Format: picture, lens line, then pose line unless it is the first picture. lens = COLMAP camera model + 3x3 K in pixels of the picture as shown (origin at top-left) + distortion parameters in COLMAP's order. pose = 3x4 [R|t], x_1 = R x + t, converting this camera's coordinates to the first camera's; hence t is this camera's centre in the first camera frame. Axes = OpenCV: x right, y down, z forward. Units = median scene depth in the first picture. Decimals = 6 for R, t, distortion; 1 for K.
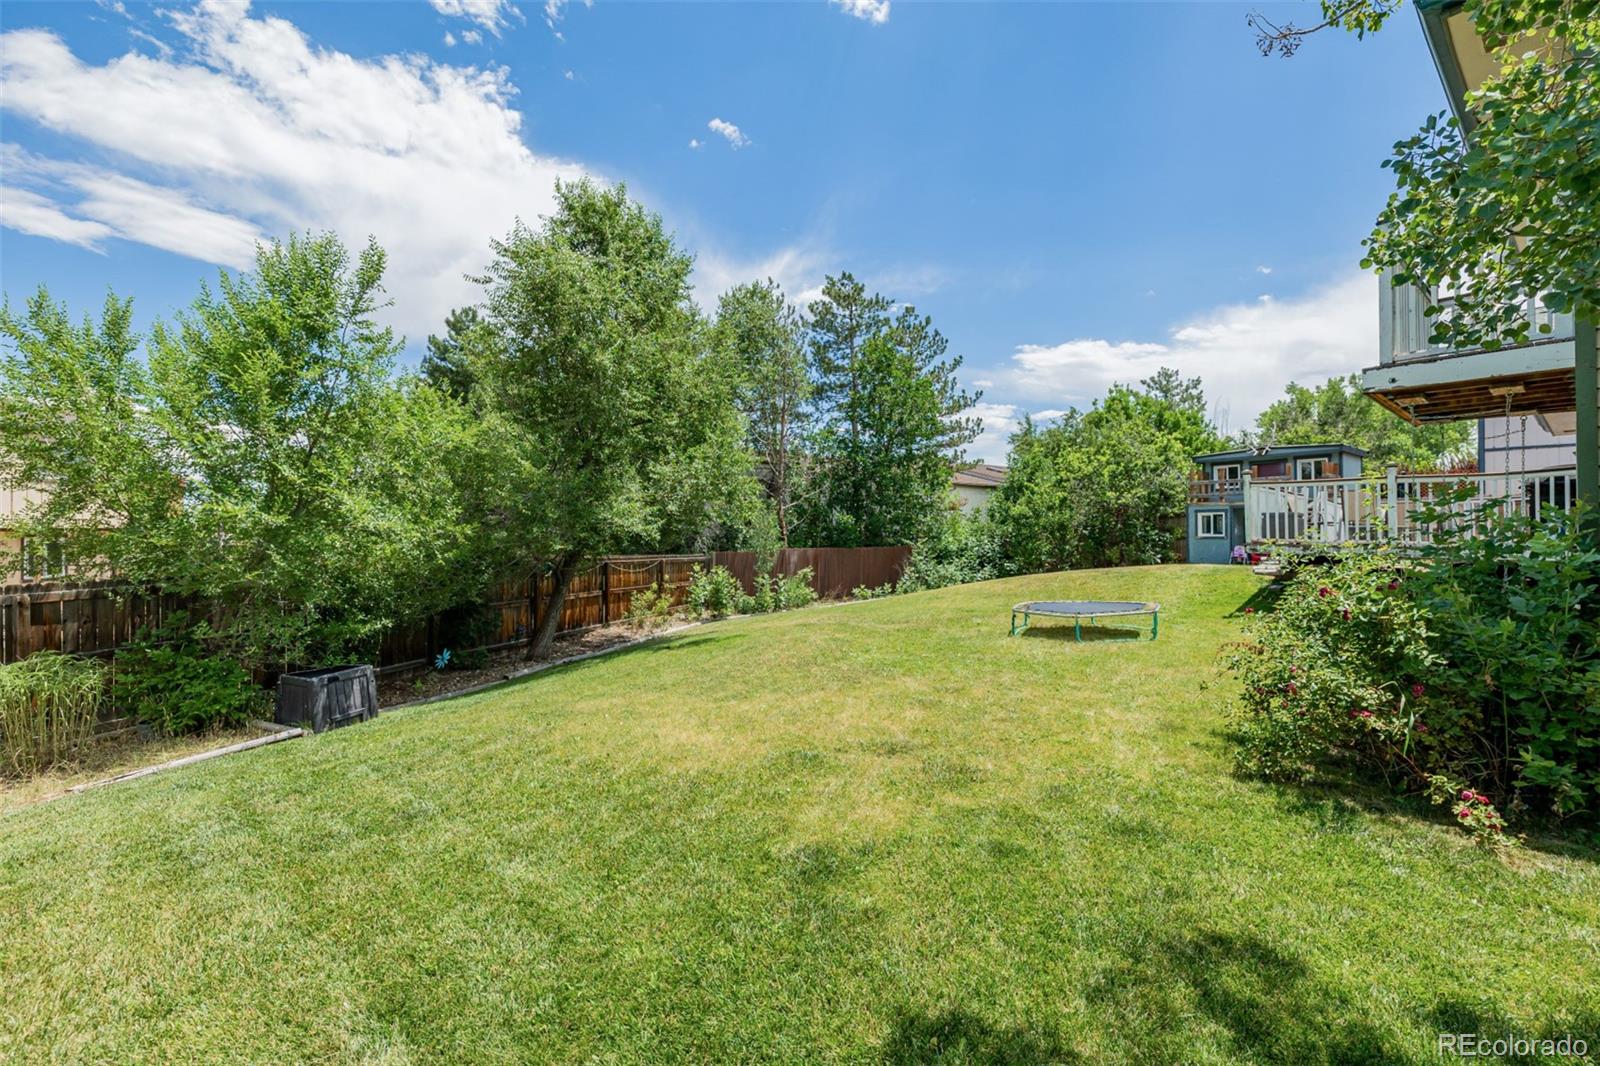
lens RADIAL K [[675.8, 0, 784.5], [0, 675.8, 532.2], [0, 0, 1]] dist [-0.003681, 0.000999]
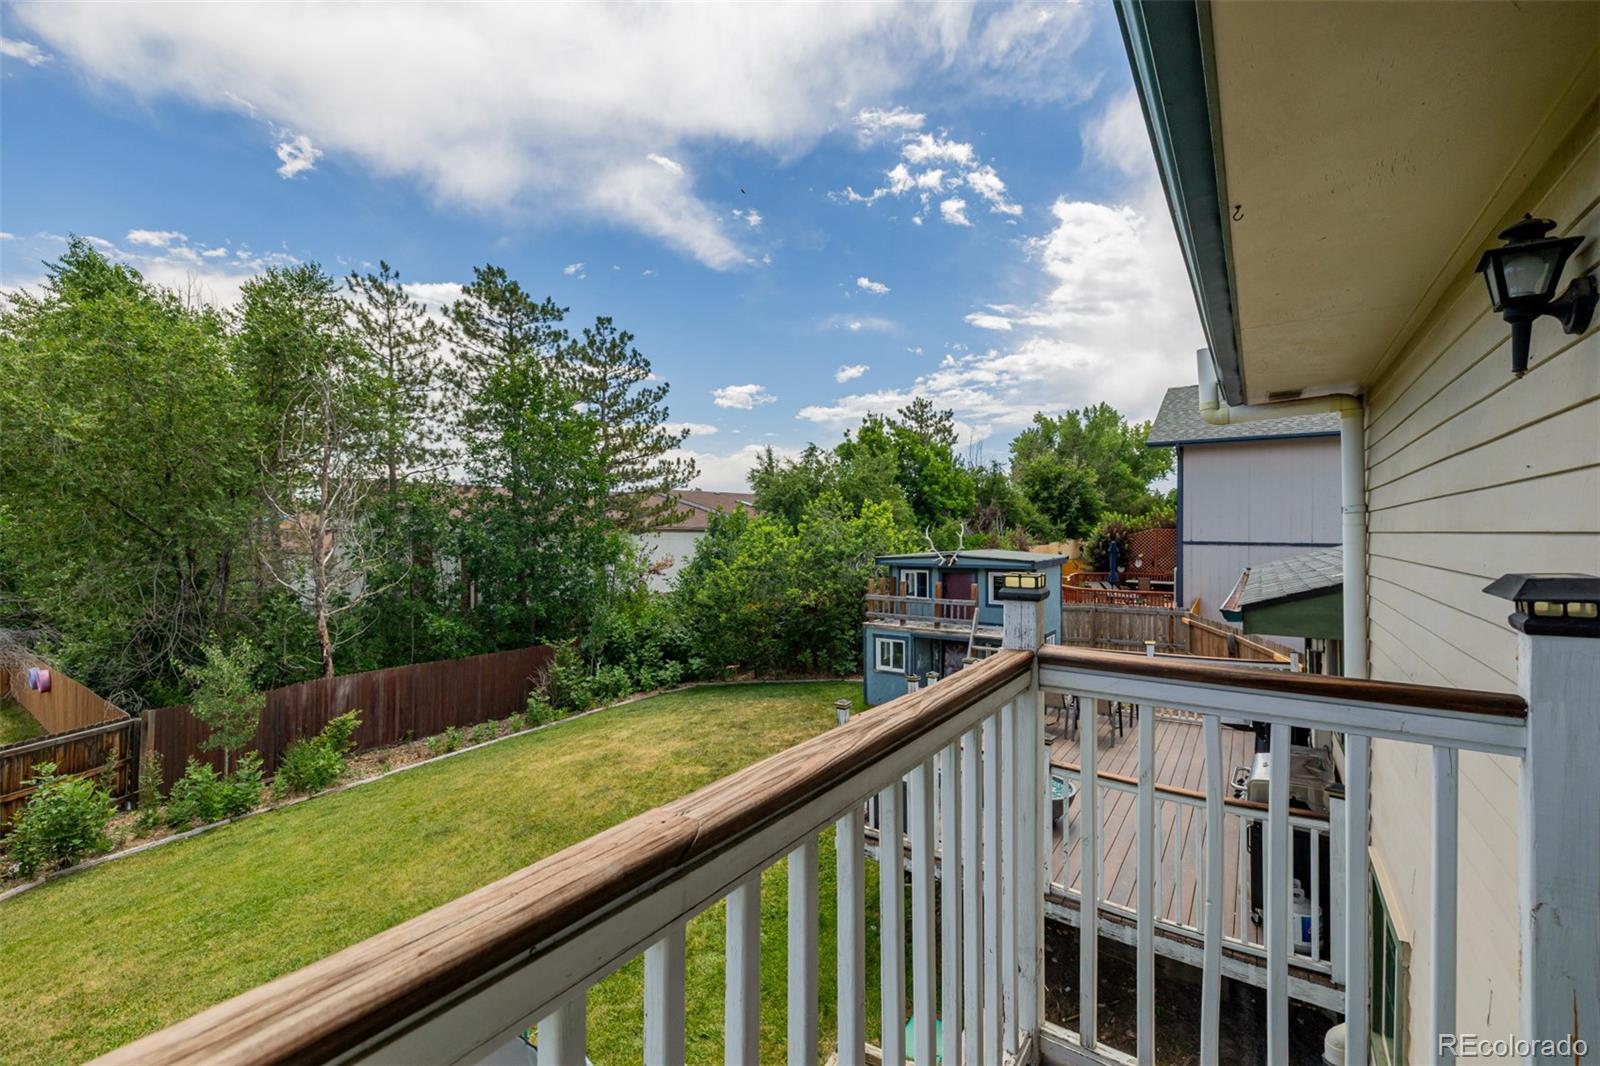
lens RADIAL K [[675.8, 0, 789.9], [0, 675.8, 529.8], [0, 0, 1]] dist [-0.003681, 0.000999]
pose [[0.961755, 0.000813, 0.273909, 0.188246], [-0.001914, 0.999991, 0.003750, -0.091153], [-0.273904, -0.004131, 0.961748, 0.181594]]
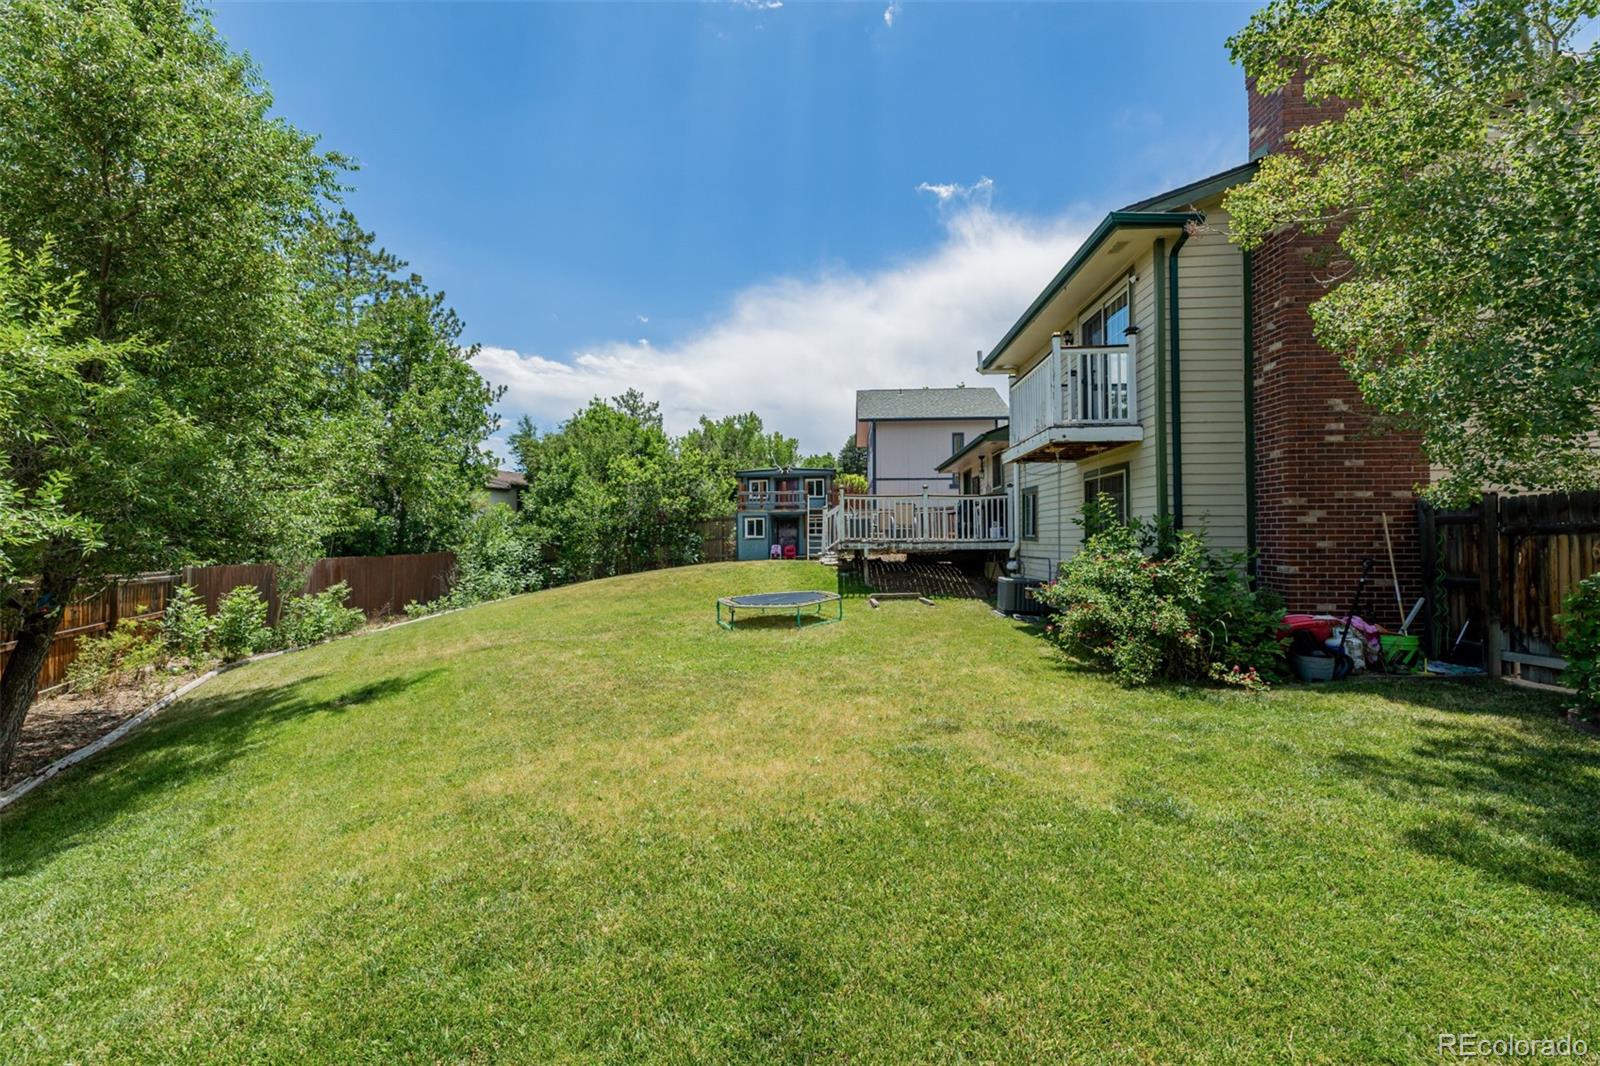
lens RADIAL K [[675.8, 0, 794.9], [0, 675.8, 533.8], [0, 0, 1]] dist [-0.003681, 0.000999]
pose [[0.676797, -0.003155, 0.736163, -0.130178], [0.006677, 0.999976, -0.001852, 0.001254], [-0.736139, 0.006169, 0.676802, 0.069758]]
